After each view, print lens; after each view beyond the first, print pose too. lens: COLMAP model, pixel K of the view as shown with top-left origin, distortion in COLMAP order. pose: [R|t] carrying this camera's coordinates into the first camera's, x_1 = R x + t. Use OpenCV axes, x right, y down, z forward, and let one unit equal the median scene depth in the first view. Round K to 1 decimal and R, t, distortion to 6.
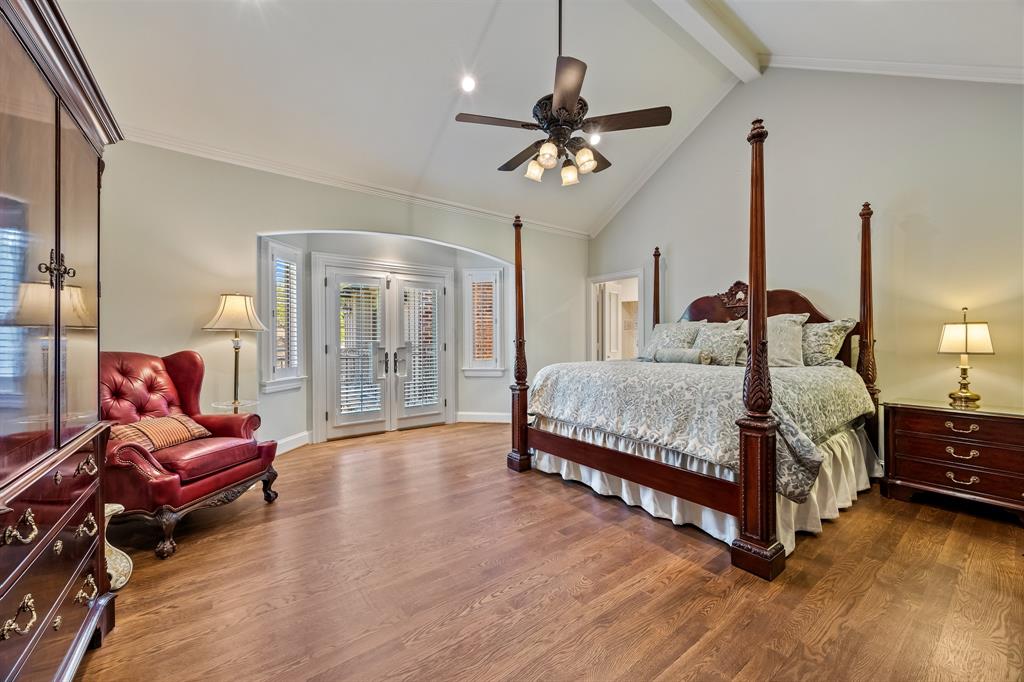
lens RADIAL K [[389.2, 0, 508.8], [0, 389.2, 341.1], [0, 0, 1]] dist [-0.002465, 0.000298]
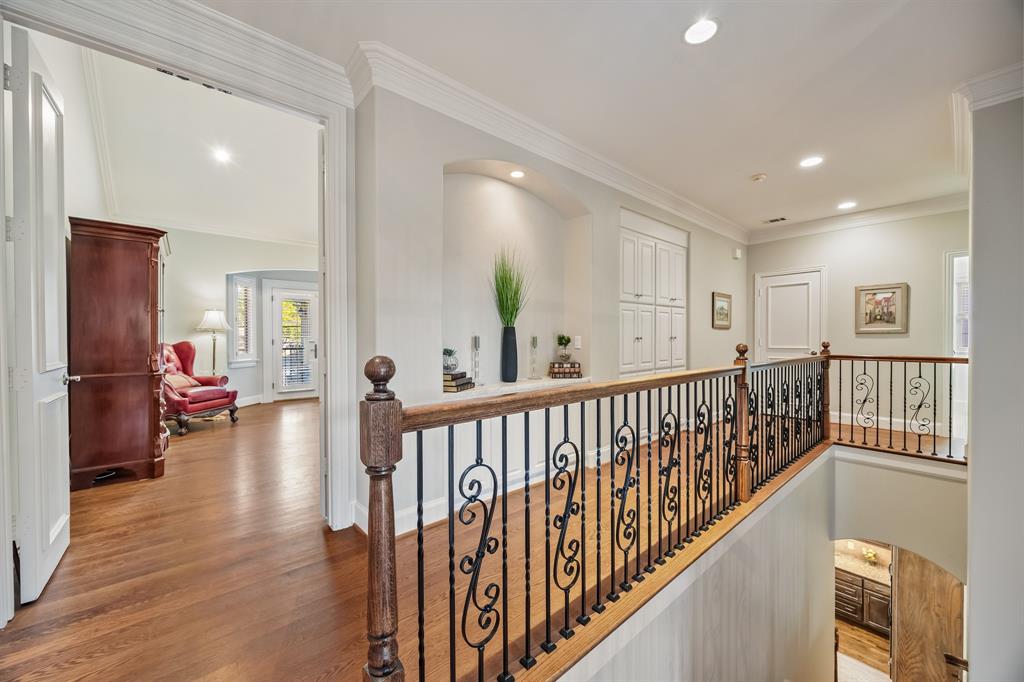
lens RADIAL K [[389.2, 0, 515.4], [0, 389.2, 340.5], [0, 0, 1]] dist [-0.002465, 0.000298]
pose [[0.997639, 0.003491, 0.068584, 0.605661], [-0.003977, 0.999968, 0.006951, 0.003487], [-0.068557, -0.007207, 0.997621, -0.951362]]
